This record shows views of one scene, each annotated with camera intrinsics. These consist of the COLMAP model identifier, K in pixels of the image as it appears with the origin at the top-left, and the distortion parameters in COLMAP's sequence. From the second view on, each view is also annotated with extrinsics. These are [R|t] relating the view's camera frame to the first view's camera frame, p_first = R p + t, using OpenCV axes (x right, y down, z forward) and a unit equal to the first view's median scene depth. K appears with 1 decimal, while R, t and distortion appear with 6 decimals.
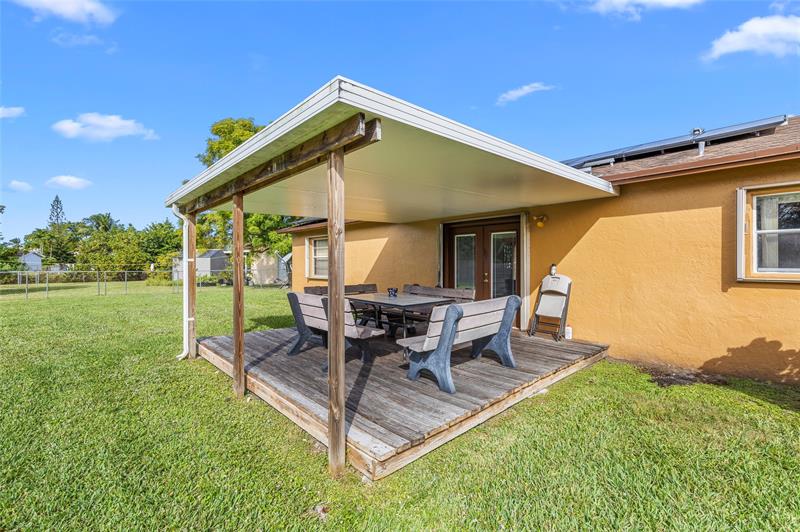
lens RADIAL K [[359.8, 0, 396.4], [0, 359.8, 262.2], [0, 0, 1]] dist [0.004270, -0.001069]
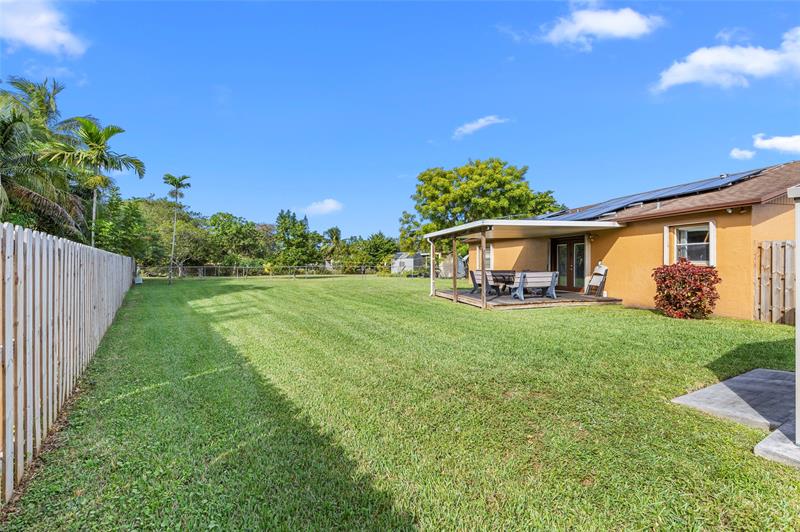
lens RADIAL K [[359.8, 0, 396.1], [0, 359.8, 262.7], [0, 0, 1]] dist [0.004270, -0.001069]
pose [[0.891240, 0.002705, -0.453523, 0.331297], [-0.003373, 0.999994, -0.000665, 0.024087], [0.453518, 0.002122, 0.891244, -1.269203]]
